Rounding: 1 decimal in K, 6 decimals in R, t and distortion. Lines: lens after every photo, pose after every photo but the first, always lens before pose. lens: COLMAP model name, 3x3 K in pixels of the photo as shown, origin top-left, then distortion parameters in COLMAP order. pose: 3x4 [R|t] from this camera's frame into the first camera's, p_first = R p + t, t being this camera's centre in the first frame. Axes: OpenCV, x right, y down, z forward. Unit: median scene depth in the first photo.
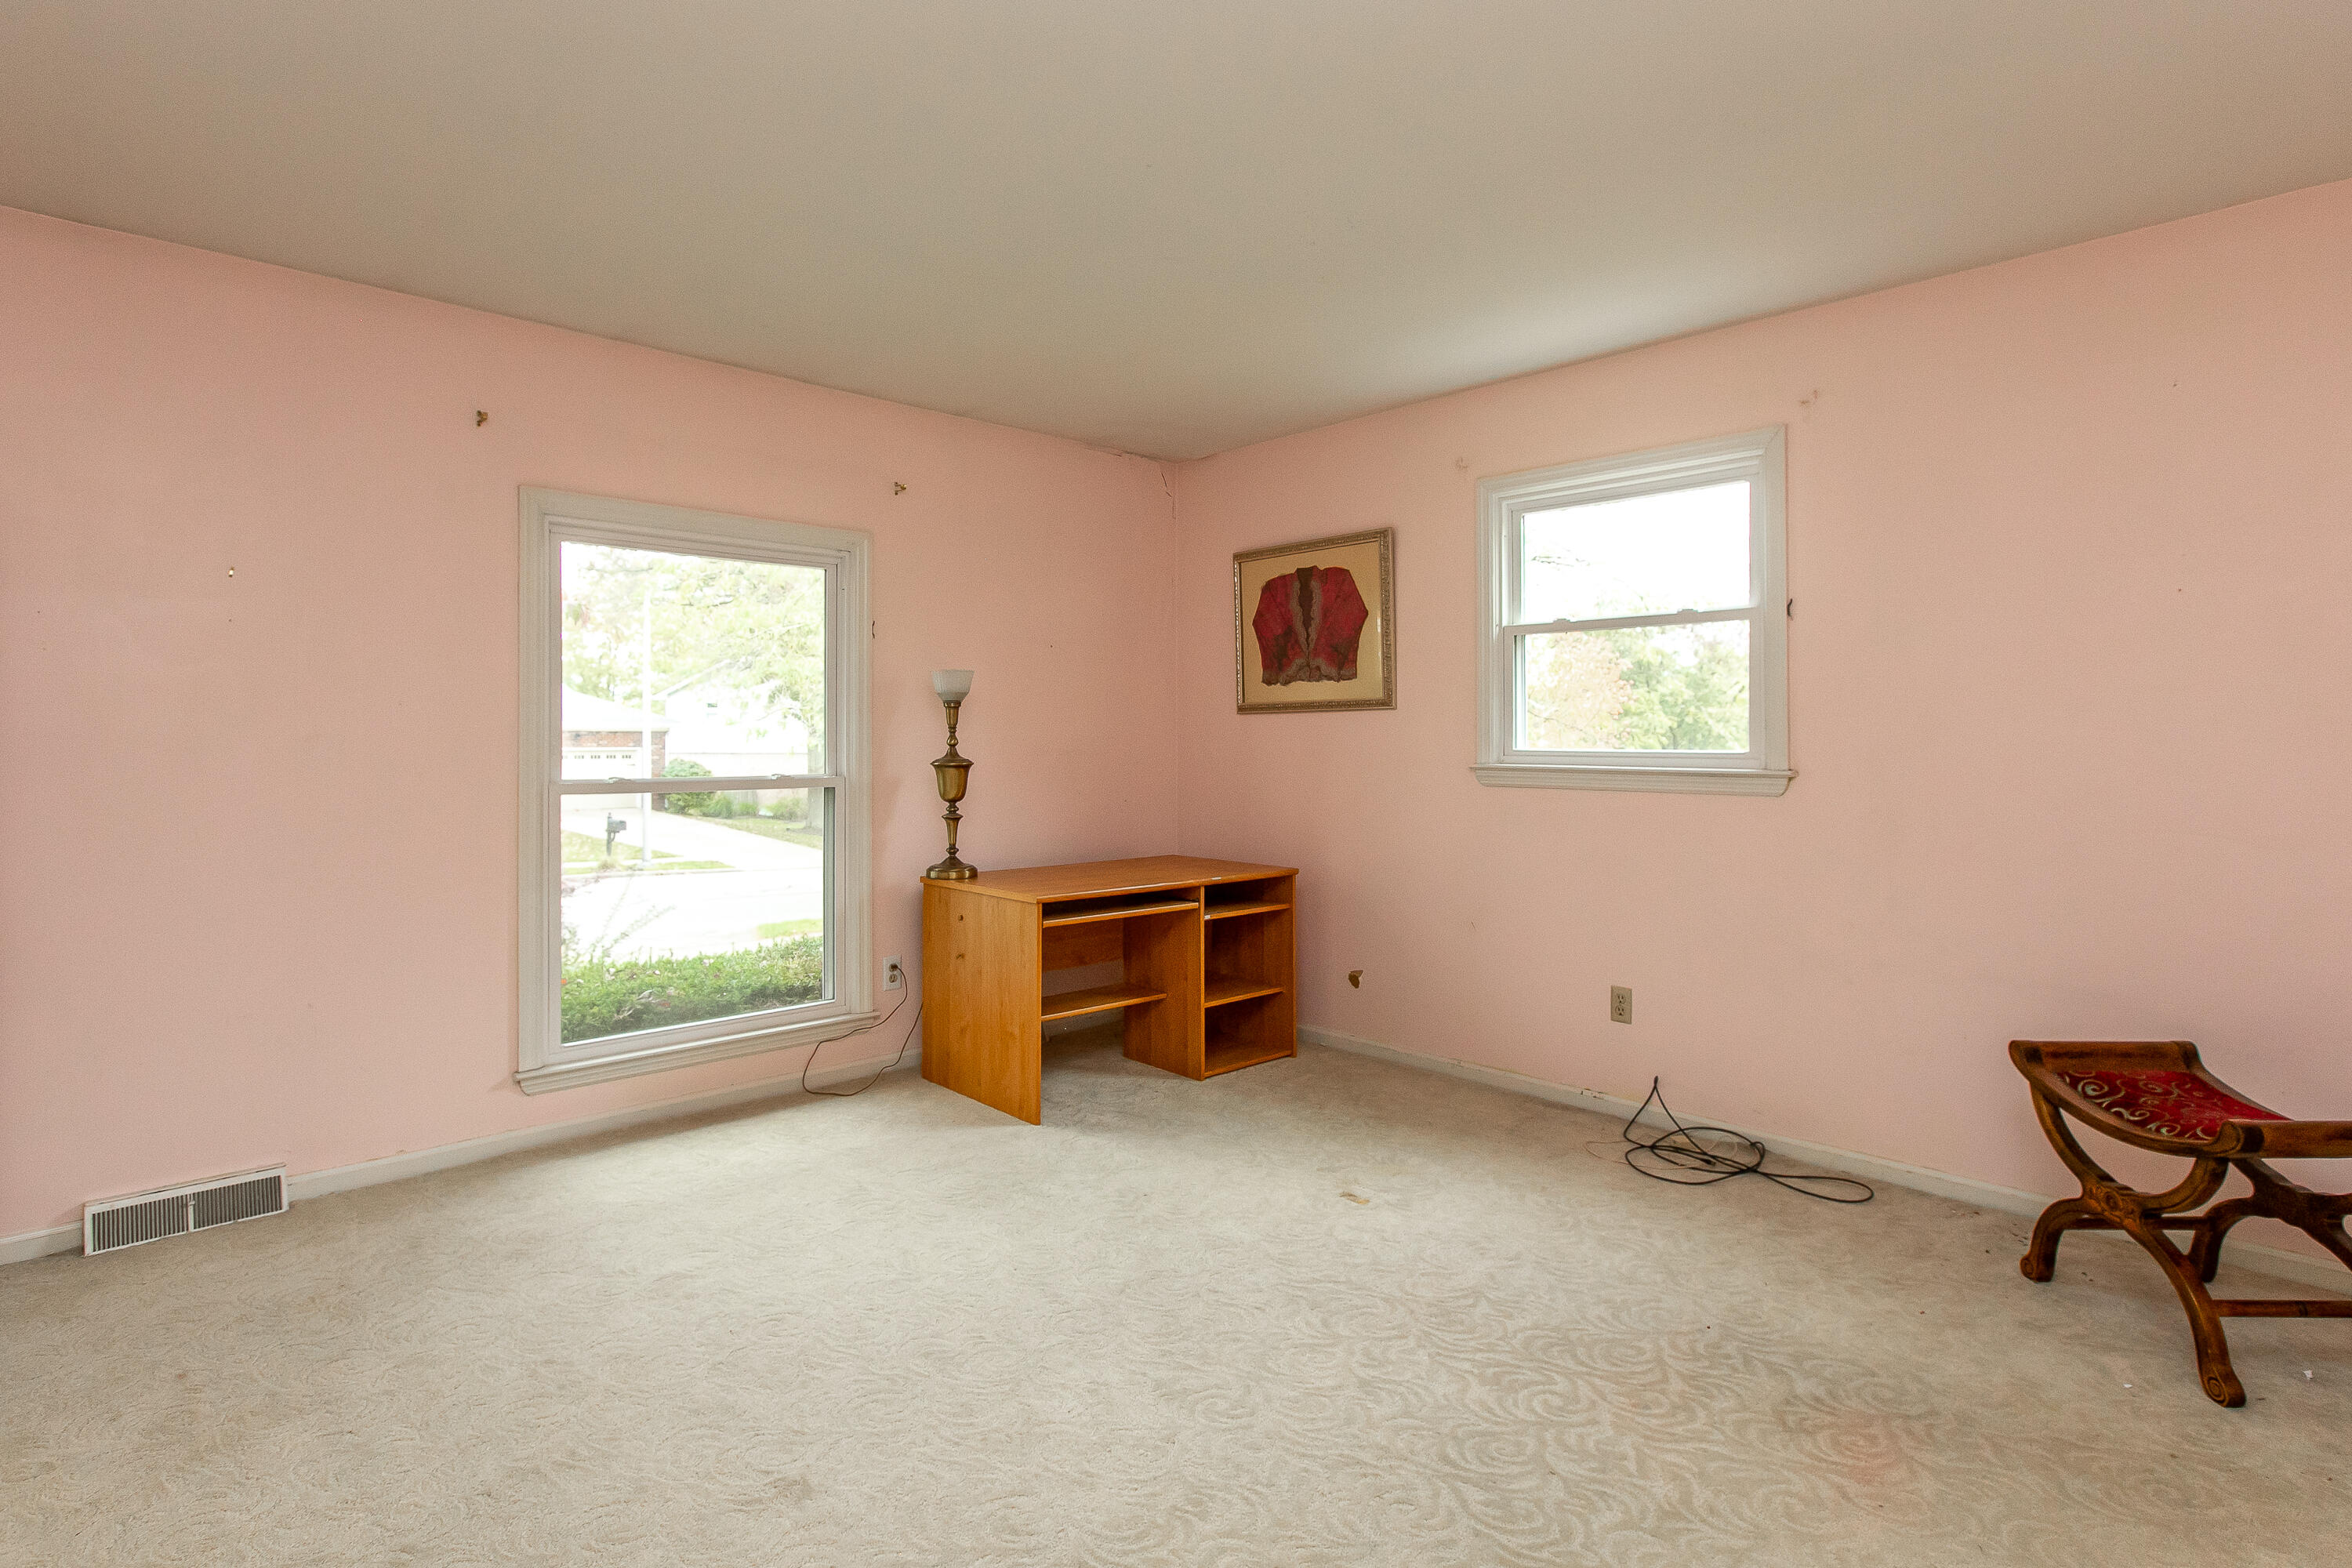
lens RADIAL K [[1171.4, 0, 1178.3], [0, 1171.4, 734.2], [0, 0, 1]] dist [0.000560, 0.000178]
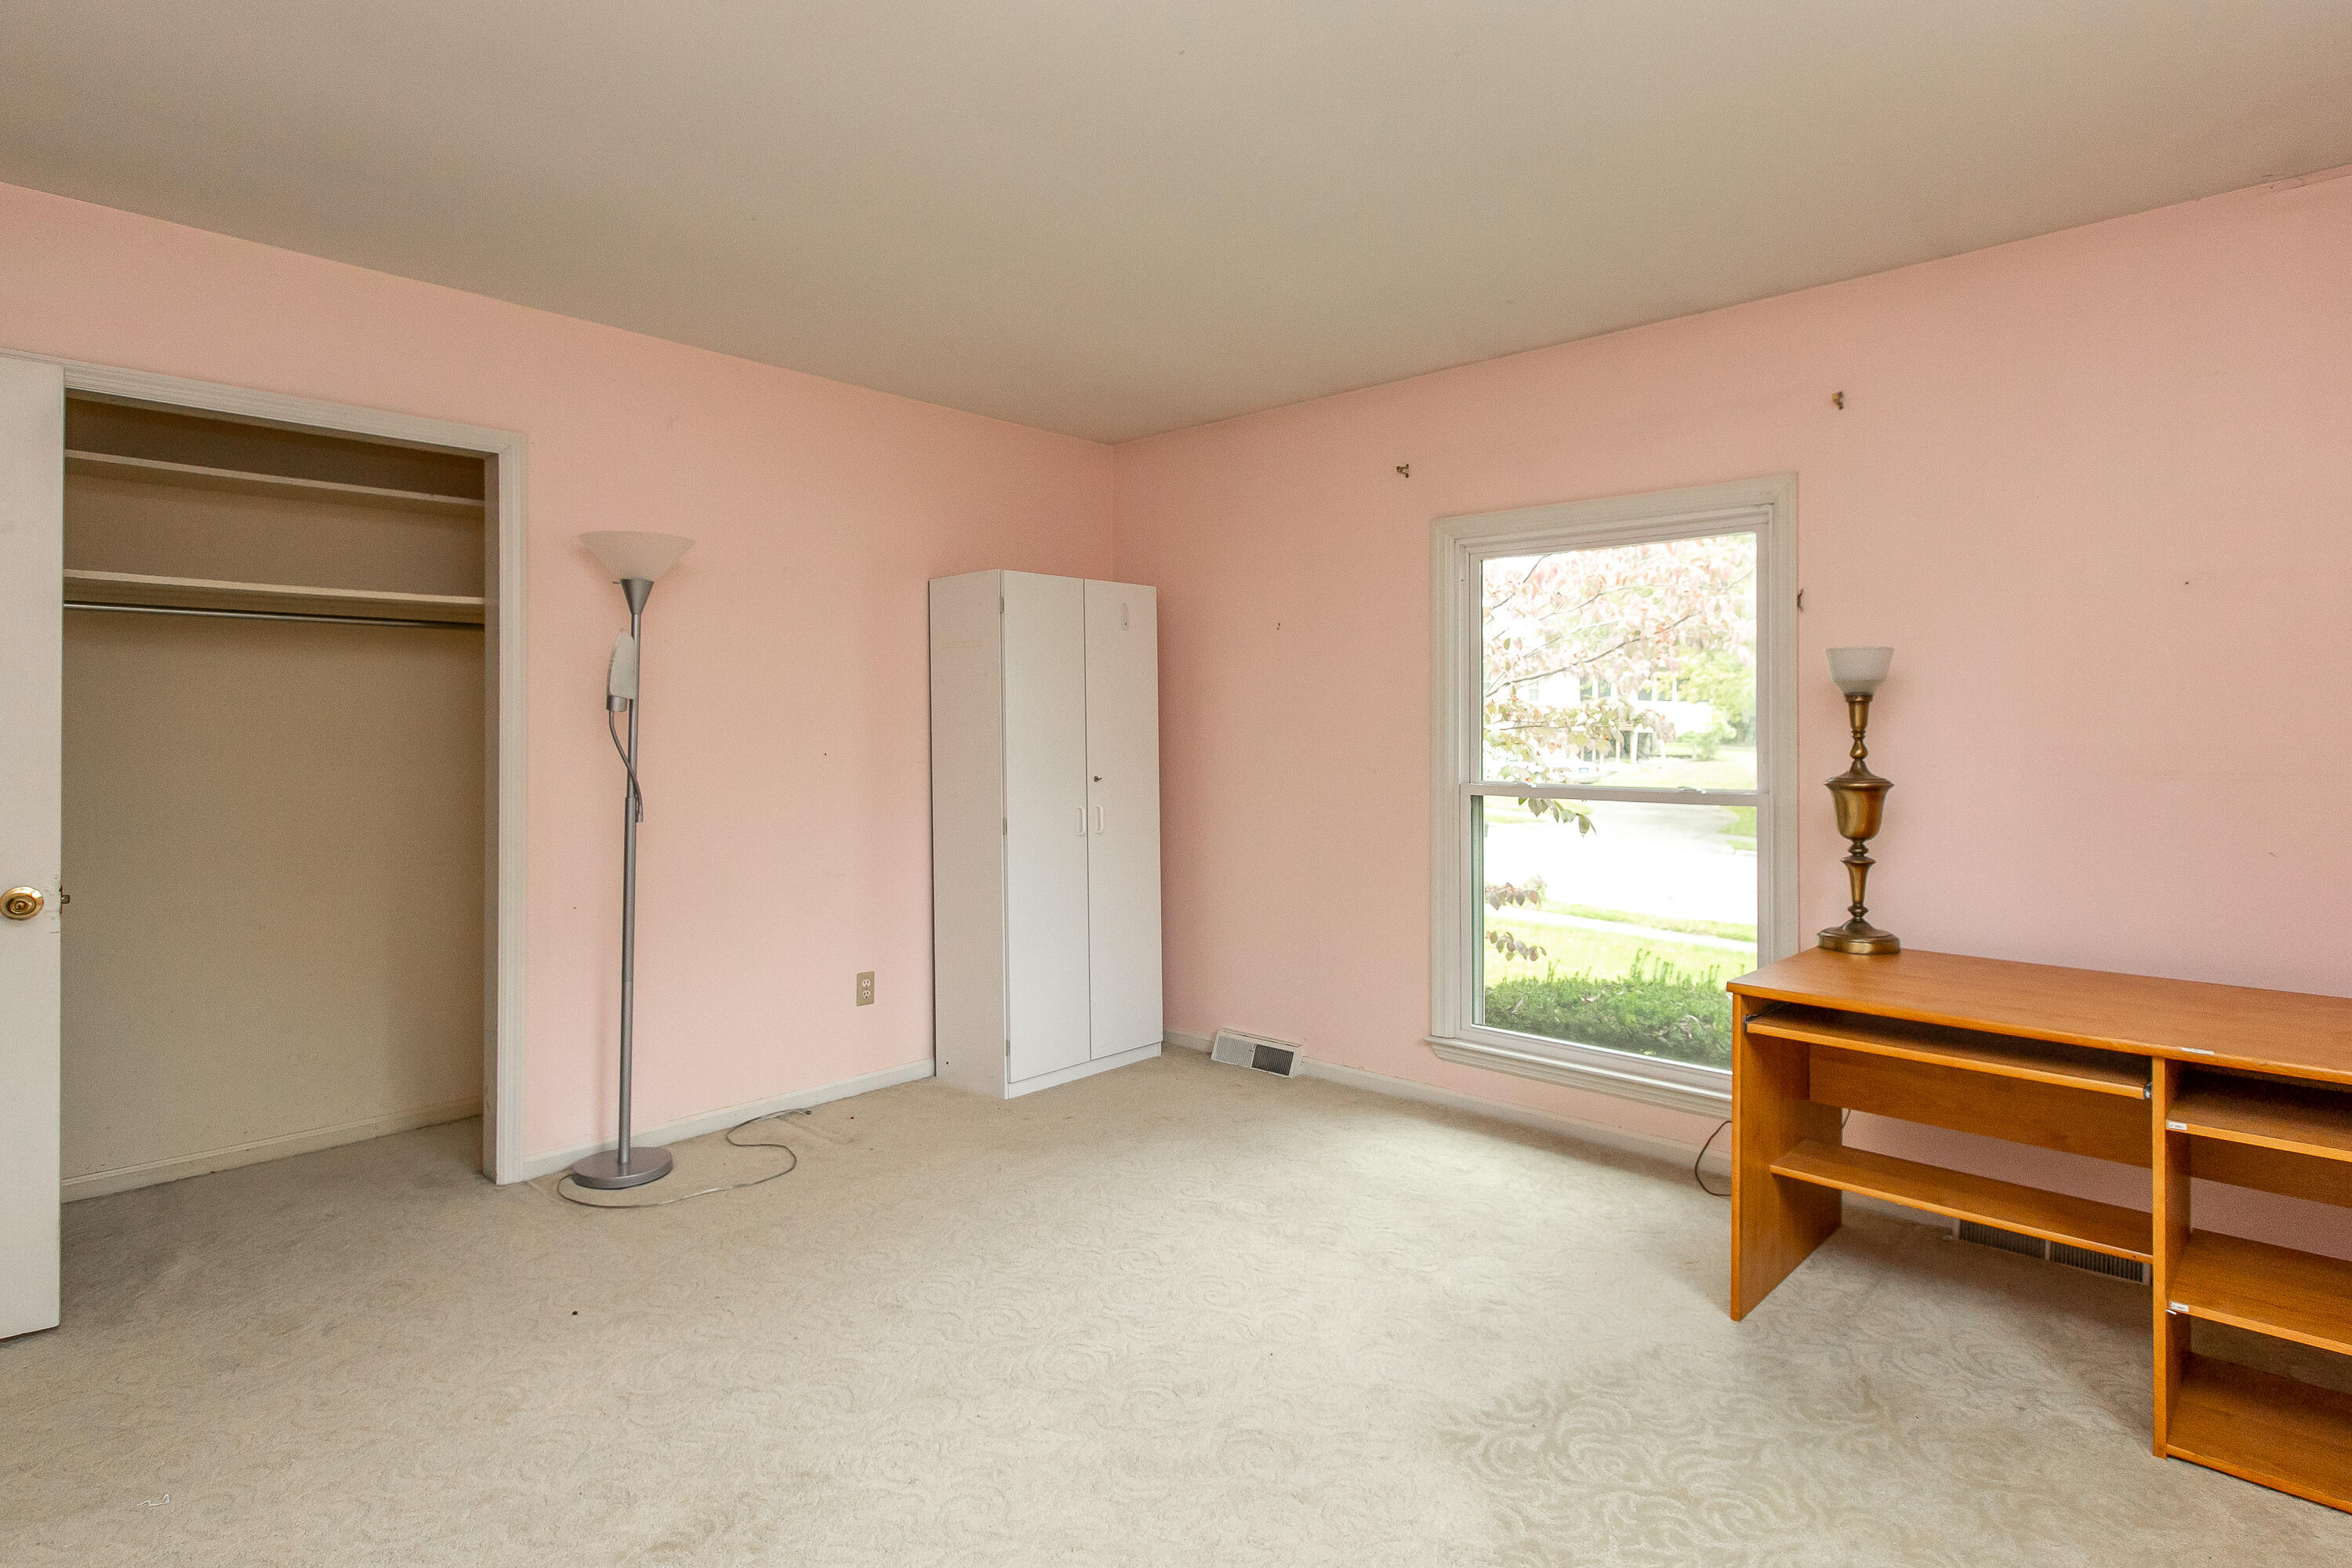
lens RADIAL K [[1193.8, 0, 1177.9], [0, 1193.8, 730.4], [0, 0, 1]] dist [-0.003033, -0.001019]
pose [[0.080116, -0.001220, -0.996785, 0.476839], [0.001928, 0.999998, -0.001069, -0.006478], [0.996784, -0.001836, 0.080118, 0.548345]]
